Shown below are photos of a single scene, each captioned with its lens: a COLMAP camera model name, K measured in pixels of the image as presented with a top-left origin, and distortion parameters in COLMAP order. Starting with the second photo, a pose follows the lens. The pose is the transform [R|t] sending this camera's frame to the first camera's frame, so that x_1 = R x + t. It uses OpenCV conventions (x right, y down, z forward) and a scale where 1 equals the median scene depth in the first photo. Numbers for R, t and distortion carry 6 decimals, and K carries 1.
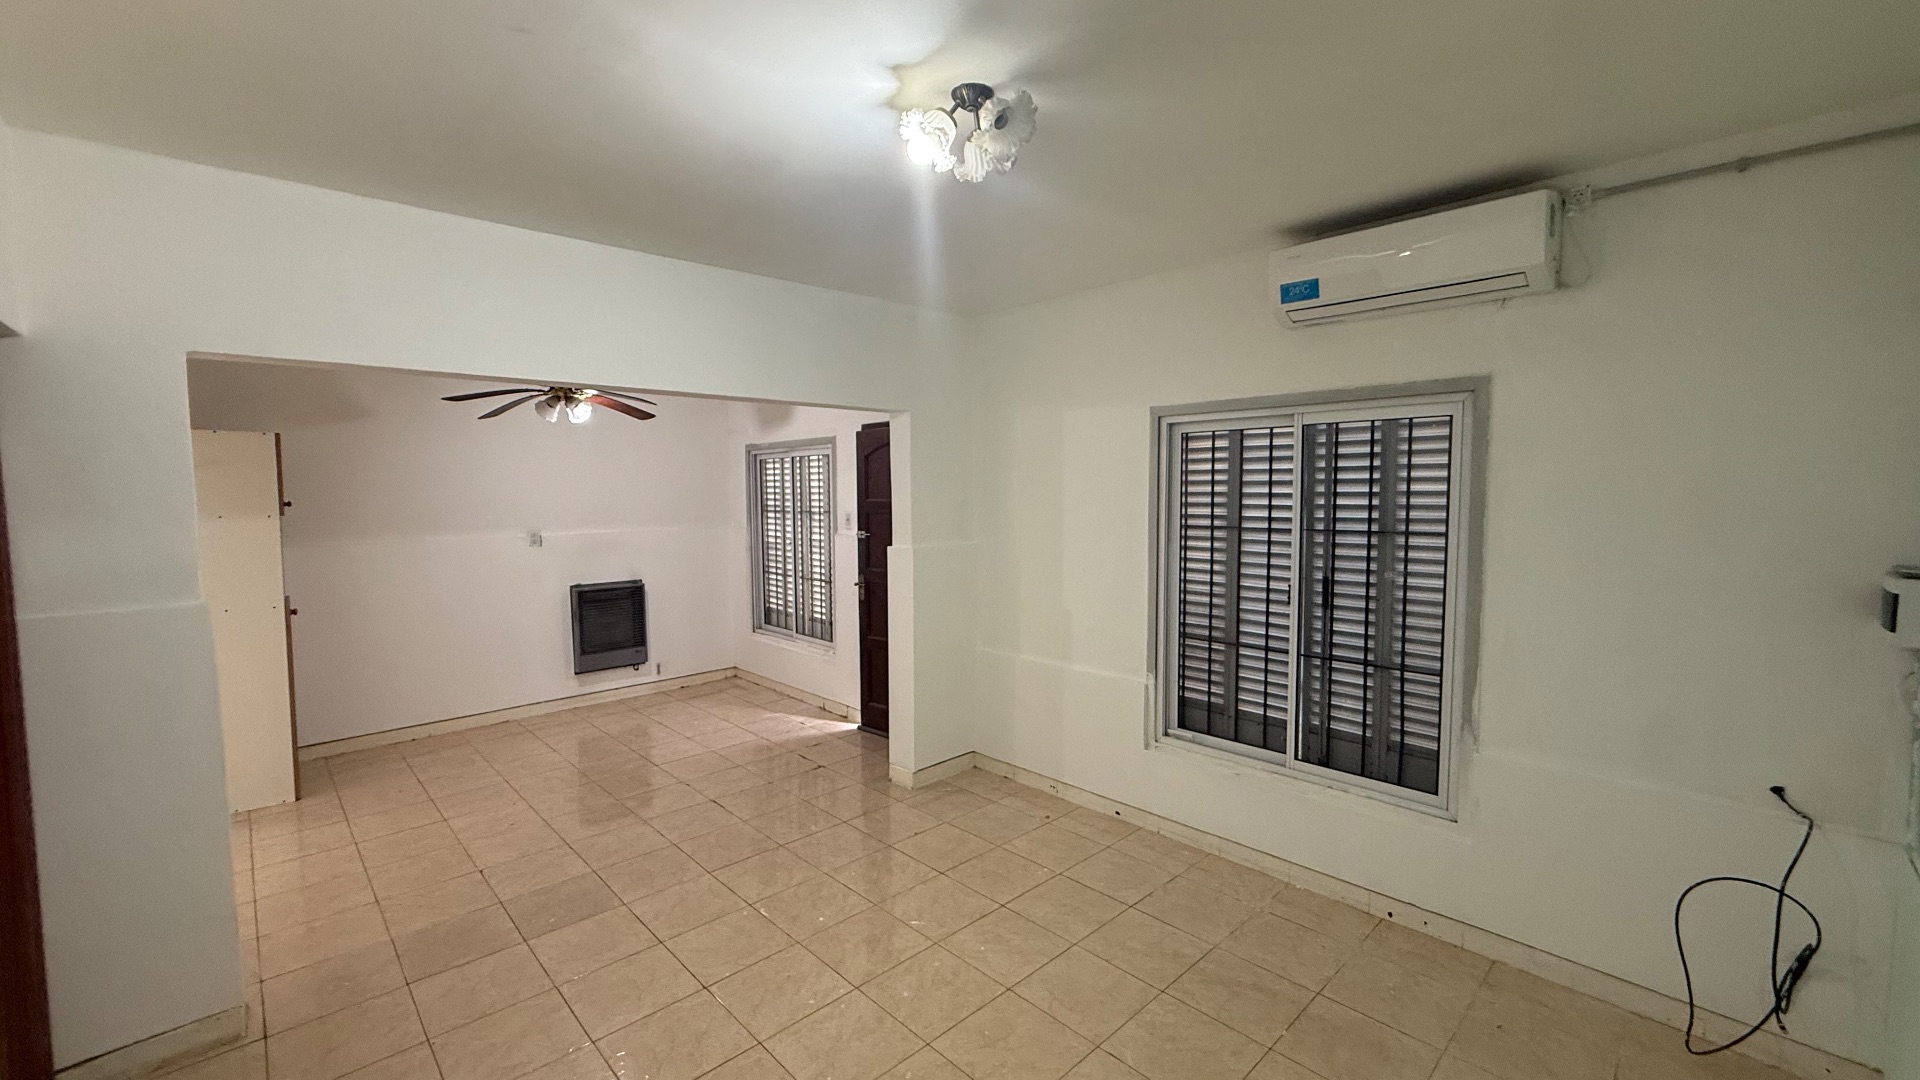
lens RADIAL K [[758.0, 0, 954.3], [0, 758.0, 540.5], [0, 0, 1]] dist [-0.004756, 0.000938]
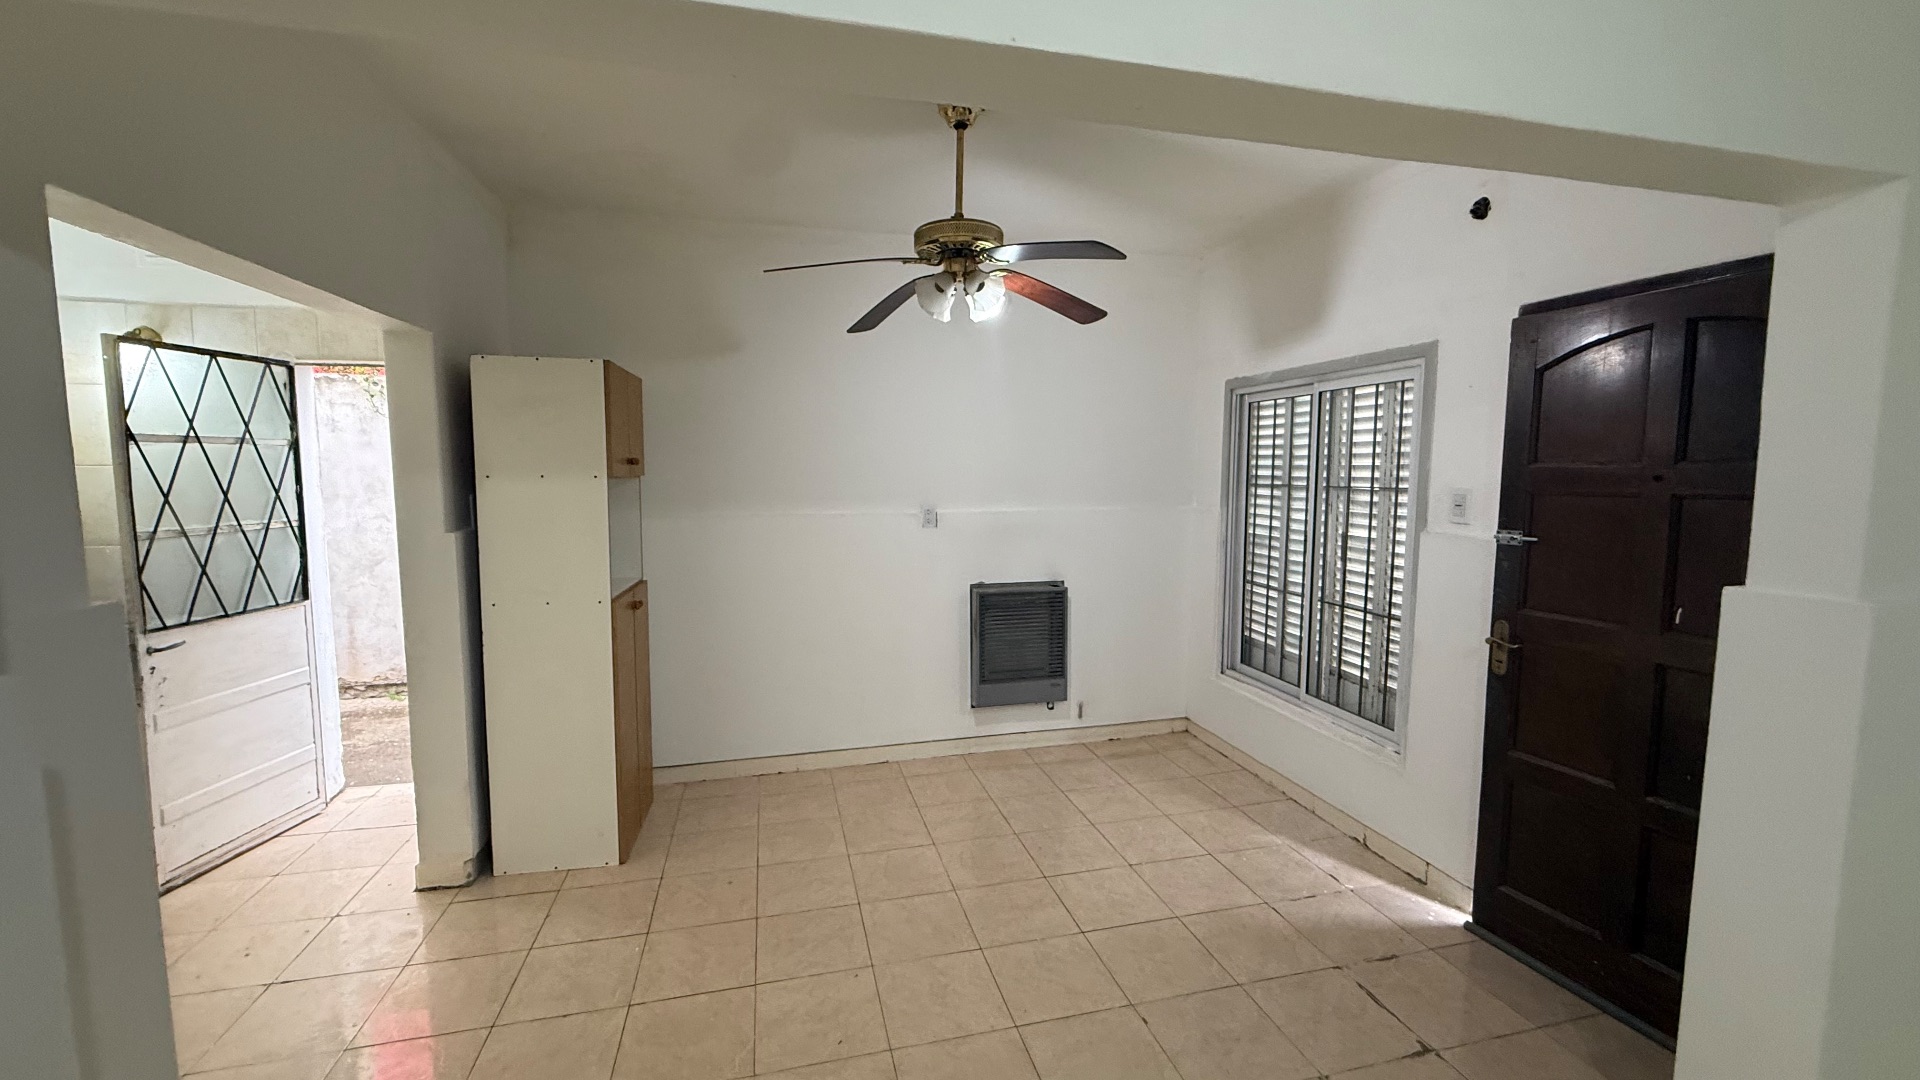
lens RADIAL K [[758.0, 0, 954.3], [0, 758.0, 540.5], [0, 0, 1]] dist [-0.004756, 0.000938]
pose [[0.868457, 0.055920, -0.492600, -0.171052], [-0.040231, 0.998291, 0.042397, -0.011091], [0.494129, -0.017002, 0.869222, 0.372184]]
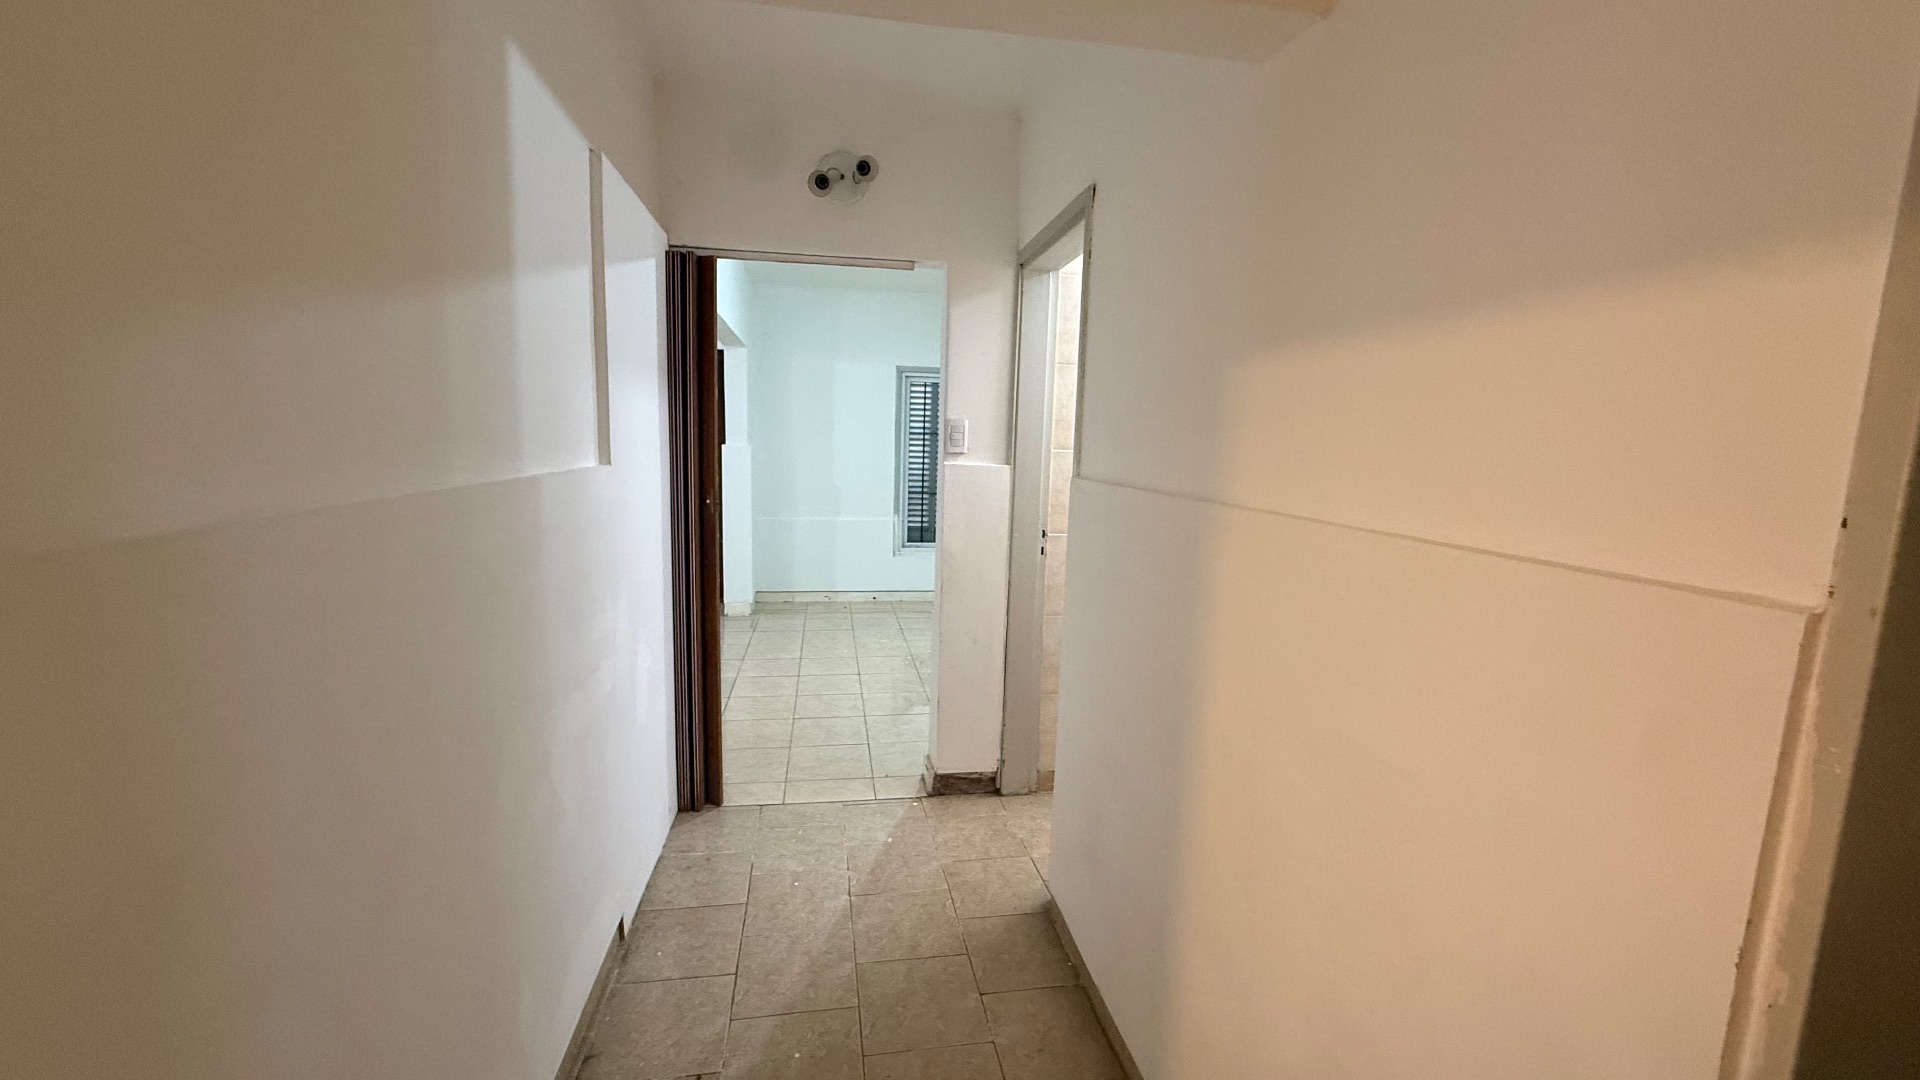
lens RADIAL K [[768.1, 0, 961.2], [0, 768.1, 545.2], [0, 0, 1]] dist [0.007345, -0.000029]
pose [[0.559566, -0.091176, 0.823756, -0.741135], [0.022527, 0.995236, 0.094853, 0.049074], [-0.828480, -0.034520, 0.558954, -0.101522]]
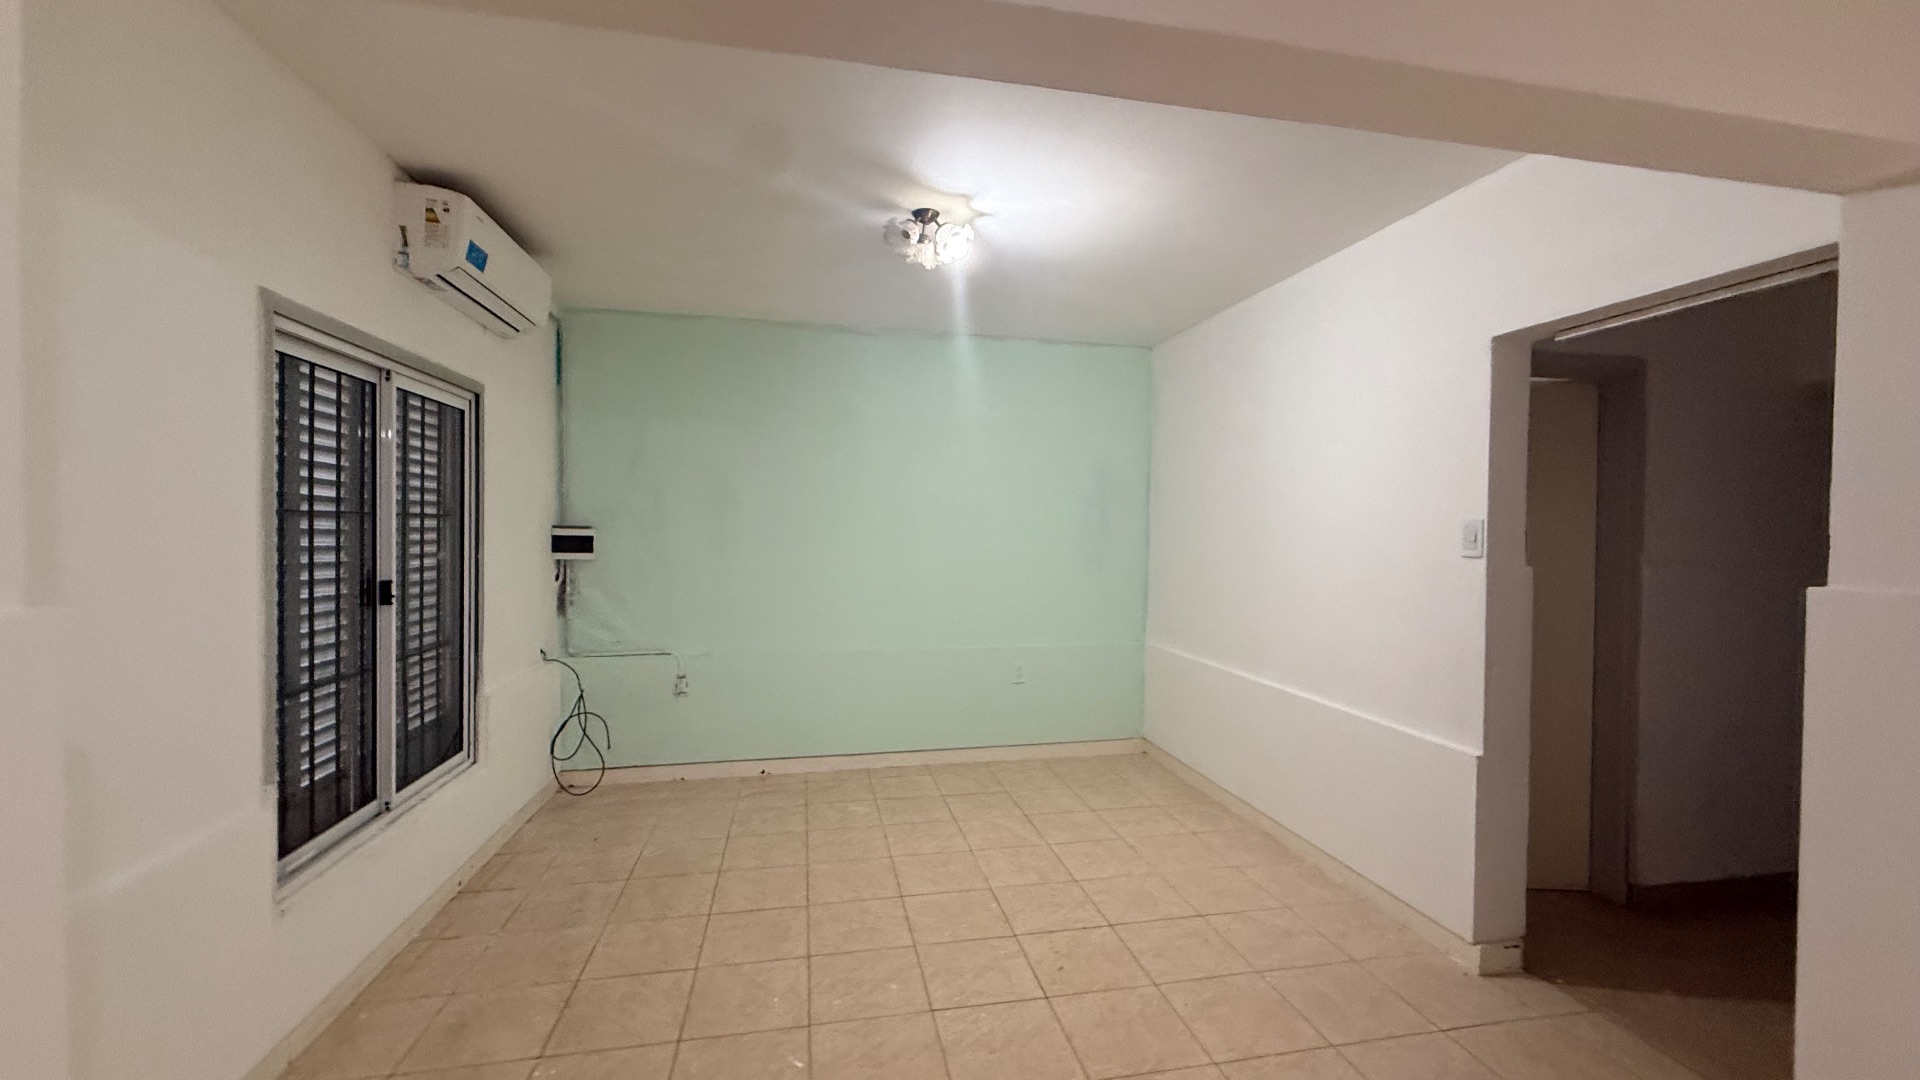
lens RADIAL K [[768.1, 0, 961.2], [0, 768.1, 545.2], [0, 0, 1]] dist [0.007345, -0.000029]
pose [[-0.842101, -0.012788, 0.539168, -0.282422], [0.032787, 0.996656, 0.074848, -0.011450], [-0.538322, 0.080707, -0.838865, 0.745383]]
